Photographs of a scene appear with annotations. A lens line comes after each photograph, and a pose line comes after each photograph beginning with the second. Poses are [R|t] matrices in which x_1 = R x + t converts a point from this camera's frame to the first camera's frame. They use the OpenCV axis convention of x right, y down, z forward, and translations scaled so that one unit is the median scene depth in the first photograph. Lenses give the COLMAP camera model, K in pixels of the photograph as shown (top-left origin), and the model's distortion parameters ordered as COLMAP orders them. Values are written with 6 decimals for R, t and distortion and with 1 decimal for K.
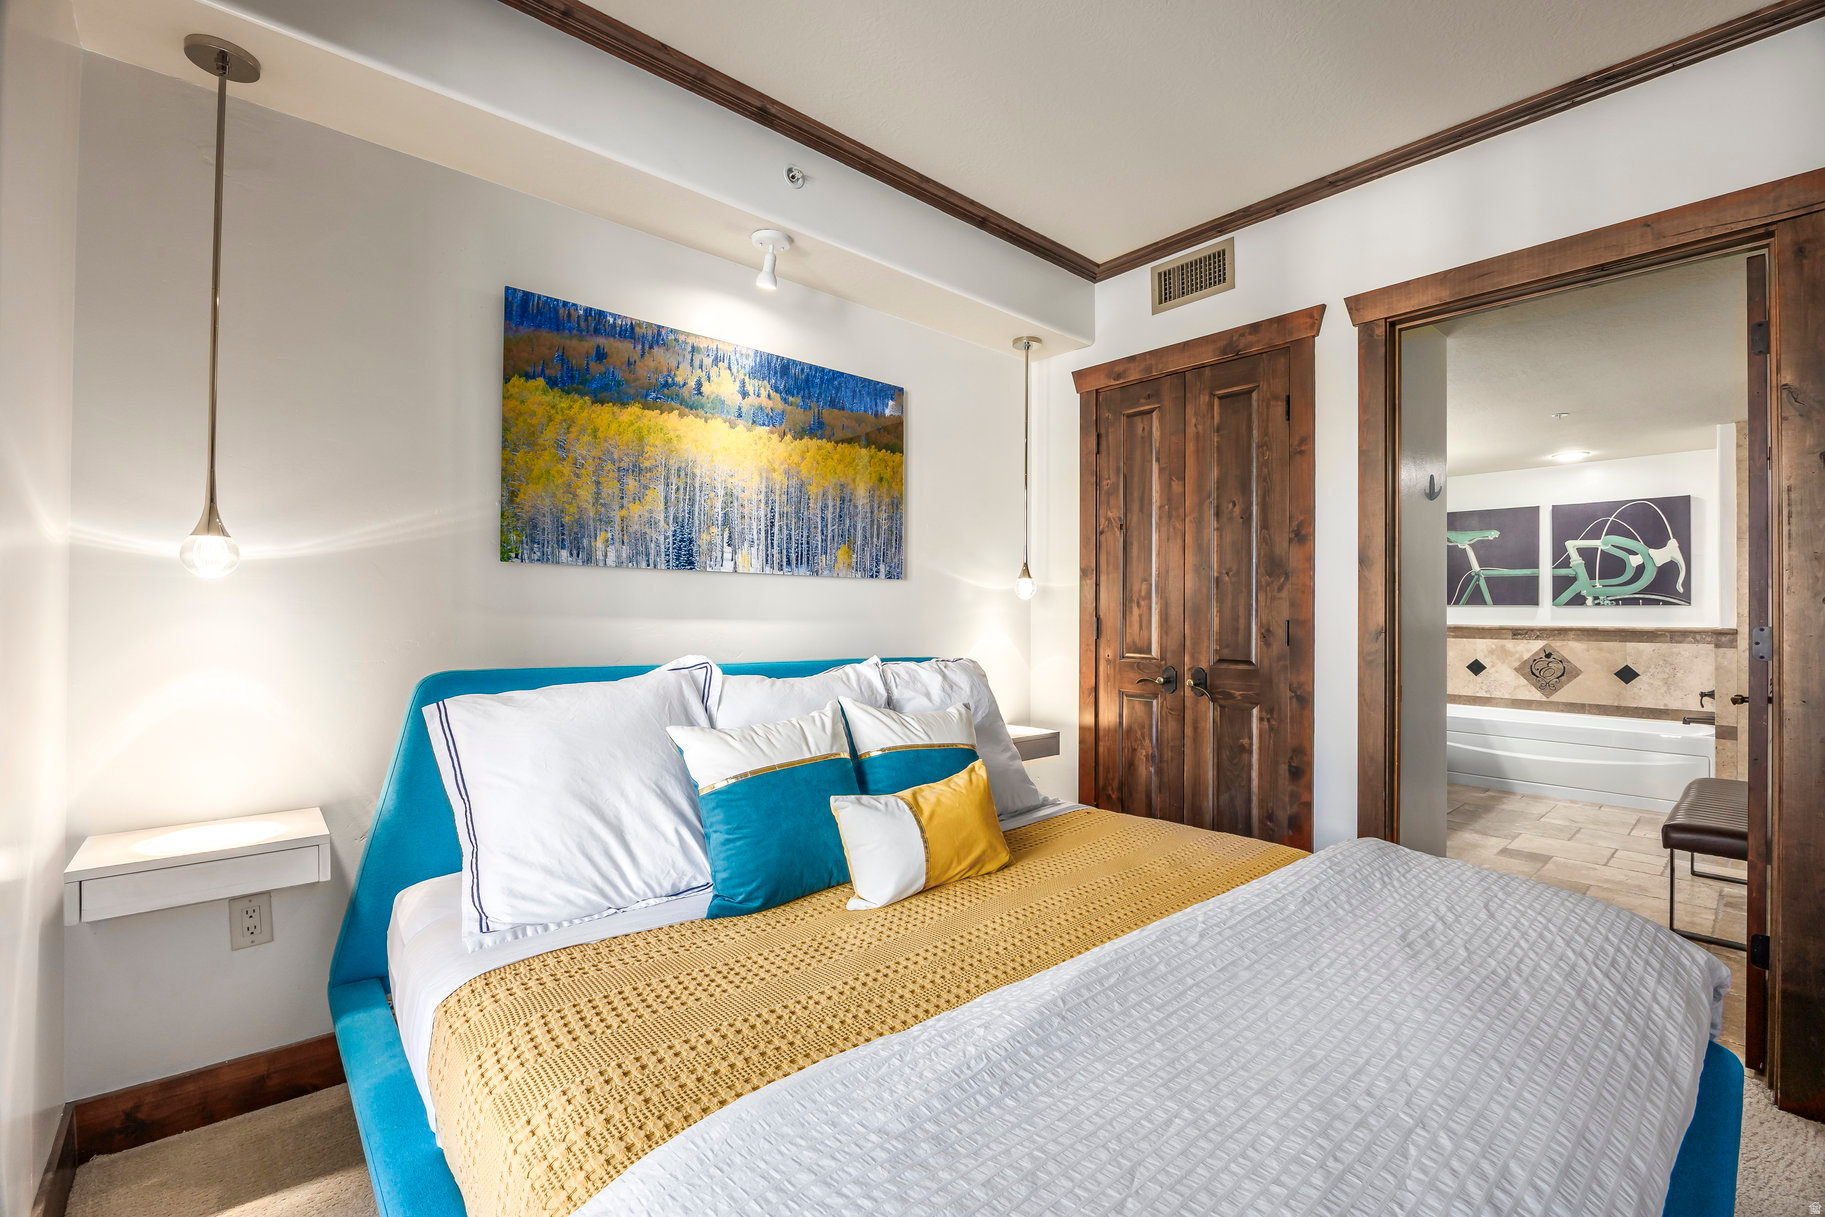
lens RADIAL K [[794.1, 0, 904.0], [0, 794.1, 602.4], [0, 0, 1]] dist [-0.016989, 0.001639]
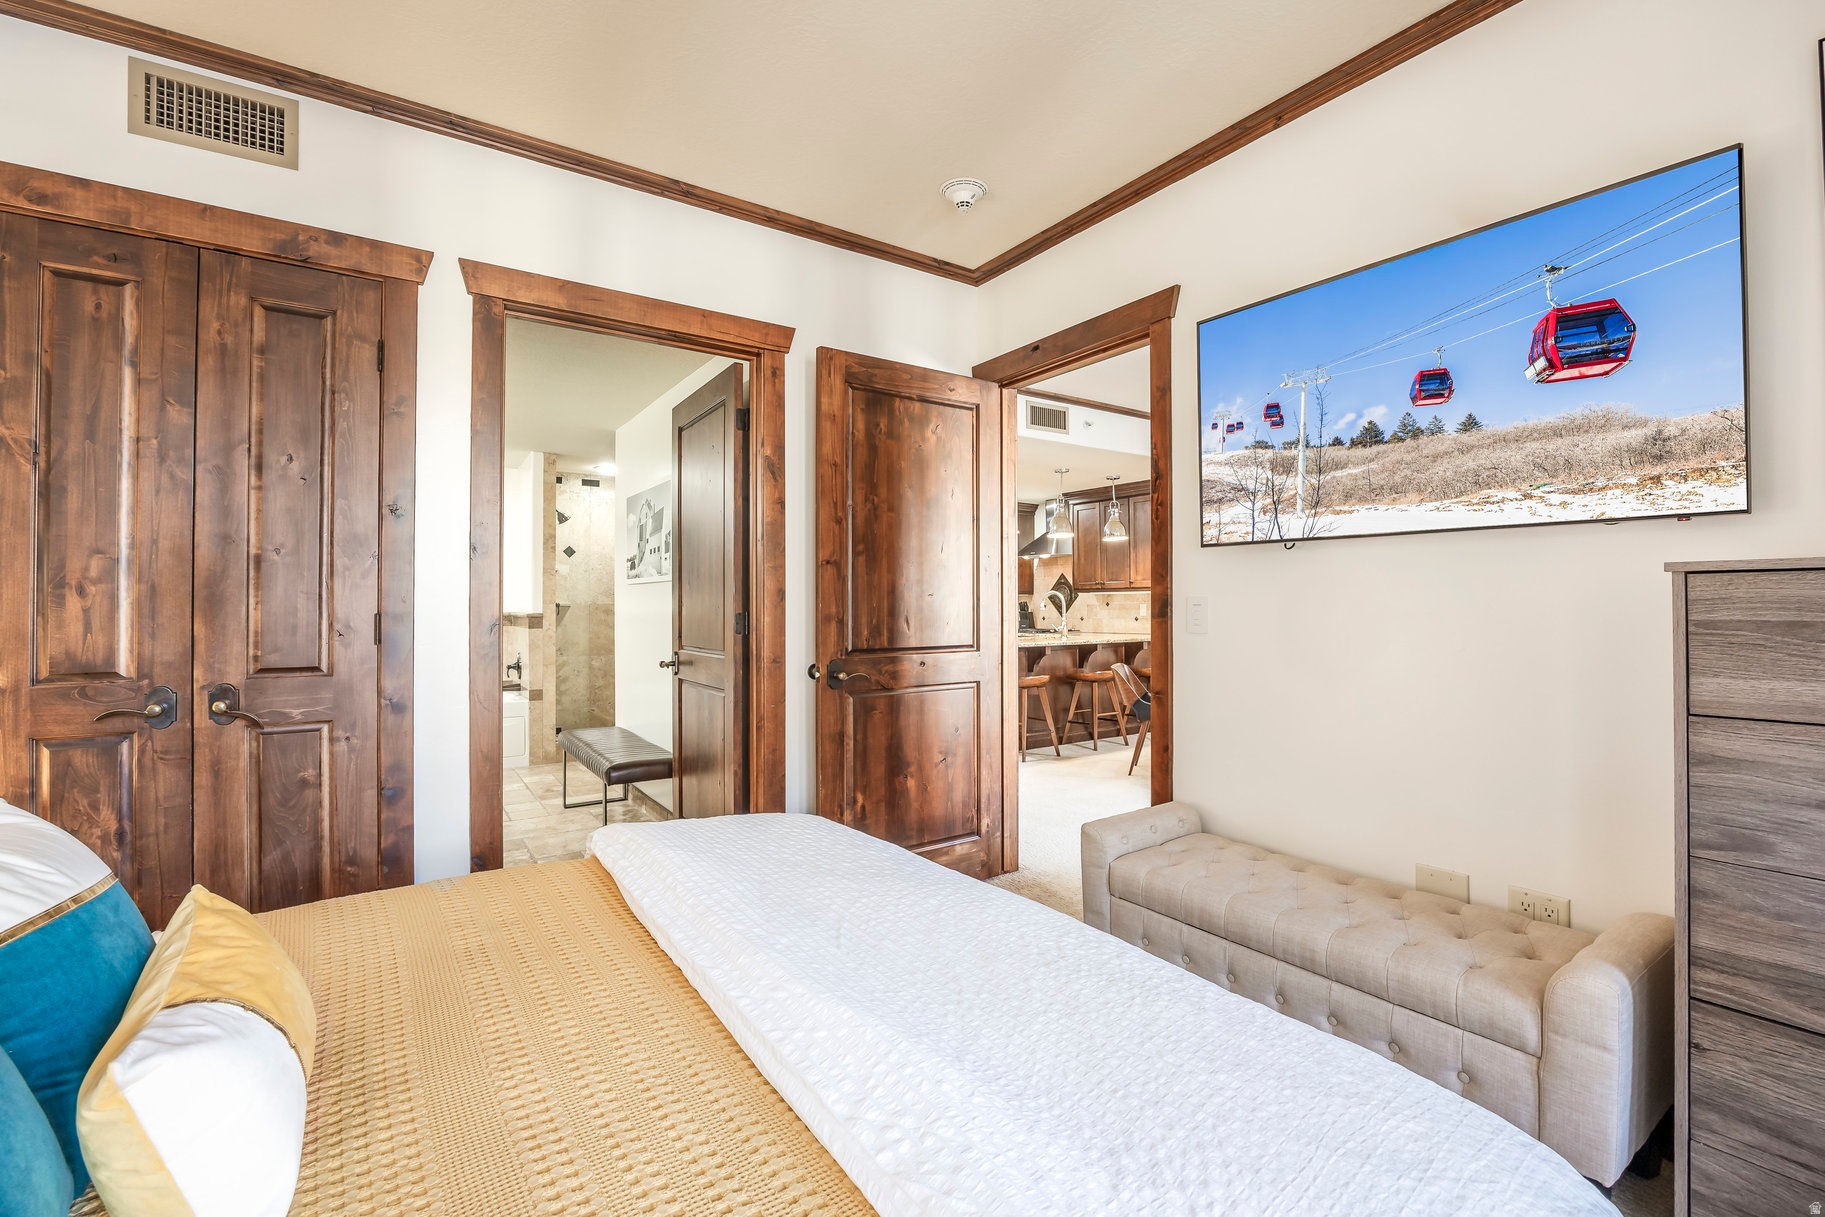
lens RADIAL K [[794.1, 0, 960.1], [0, 794.1, 596.1], [0, 0, 1]] dist [-0.016989, 0.001639]
pose [[0.089885, 0.003237, 0.995947, -0.256693], [-0.012479, 0.999920, -0.002124, -0.001070], [-0.995874, -0.012237, 0.089918, 0.299549]]
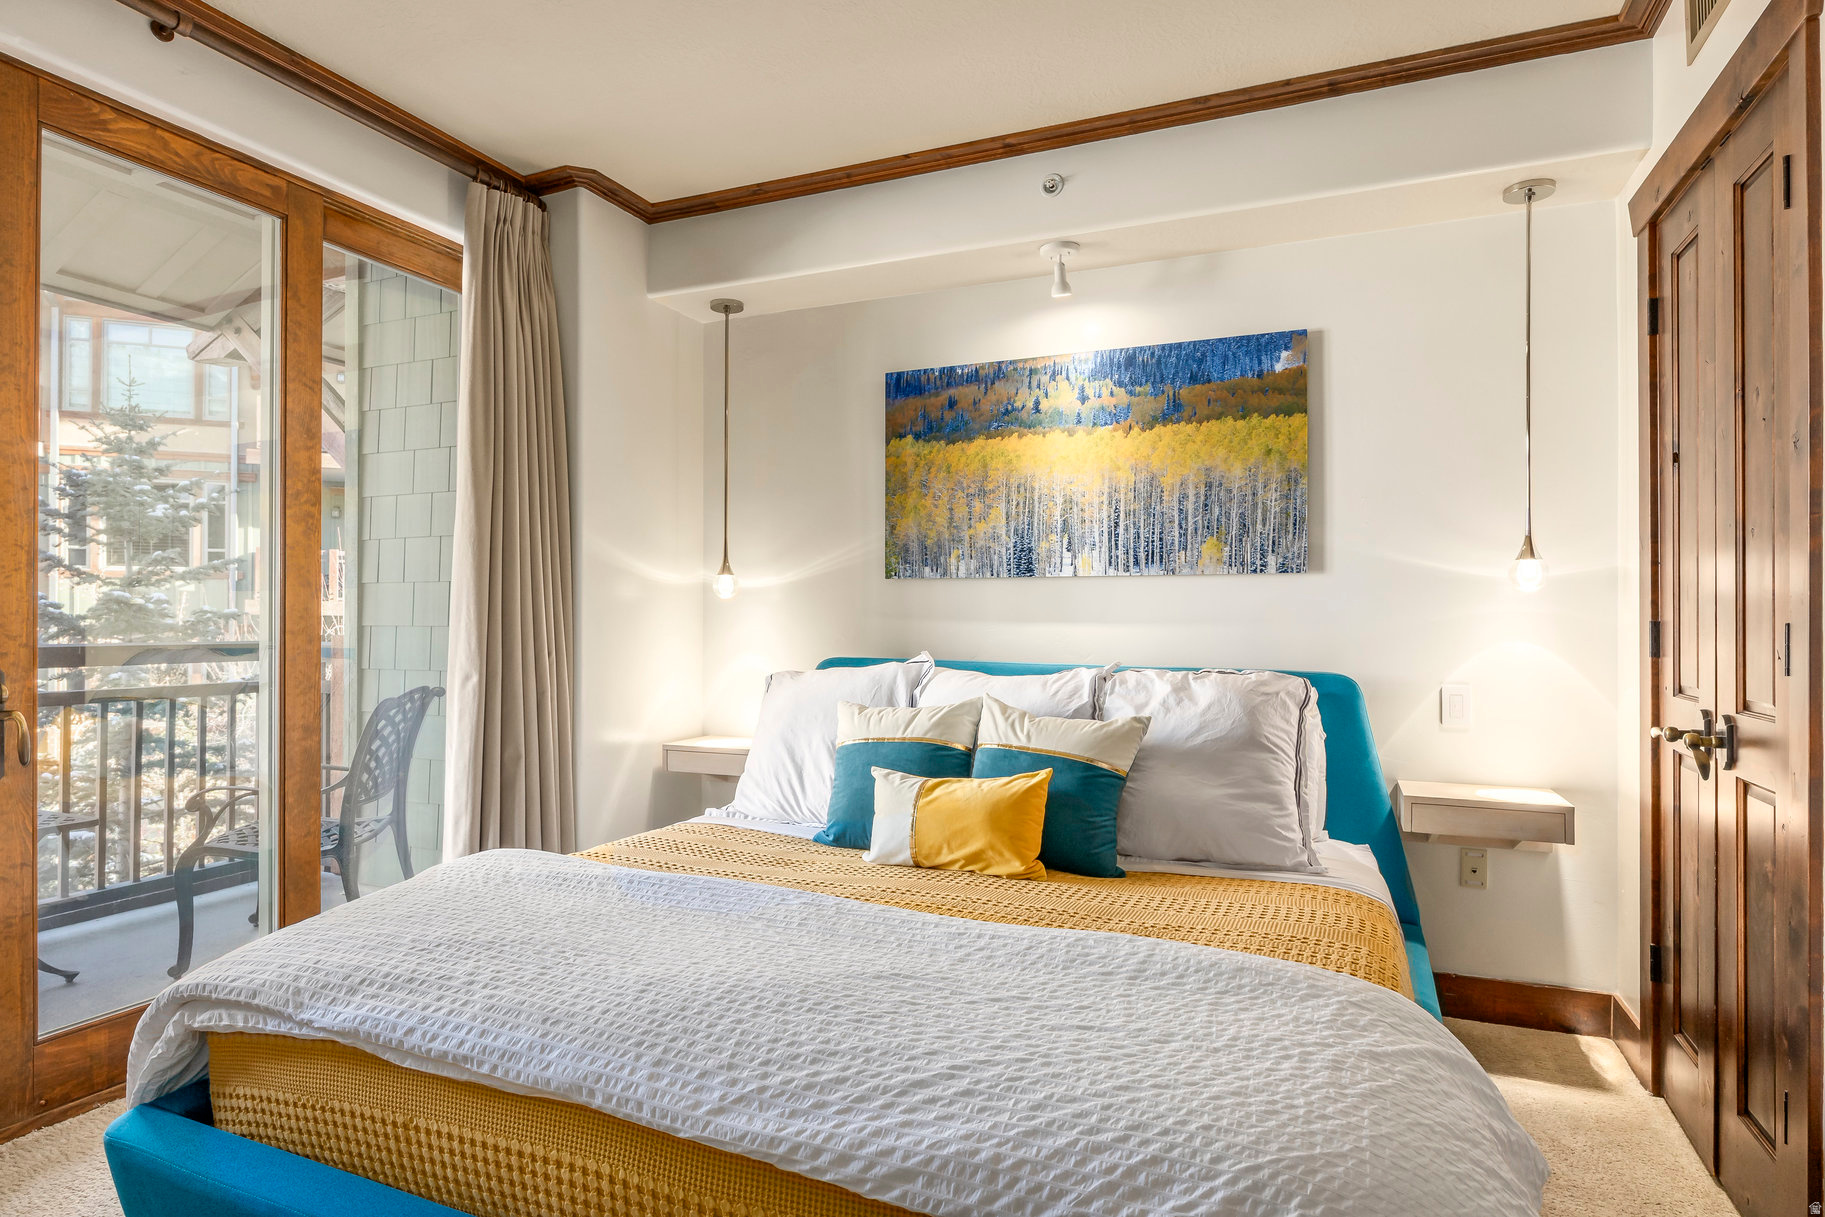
lens RADIAL K [[982.2, 0, 925.9], [0, 982.2, 606.9], [0, 0, 1]] dist [-0.003188, -0.003778]
pose [[0.427905, -0.017531, -0.903654, 0.731003], [0.013173, 0.999827, -0.013159, 0.013219], [0.903728, -0.006272, 0.428062, 0.246357]]
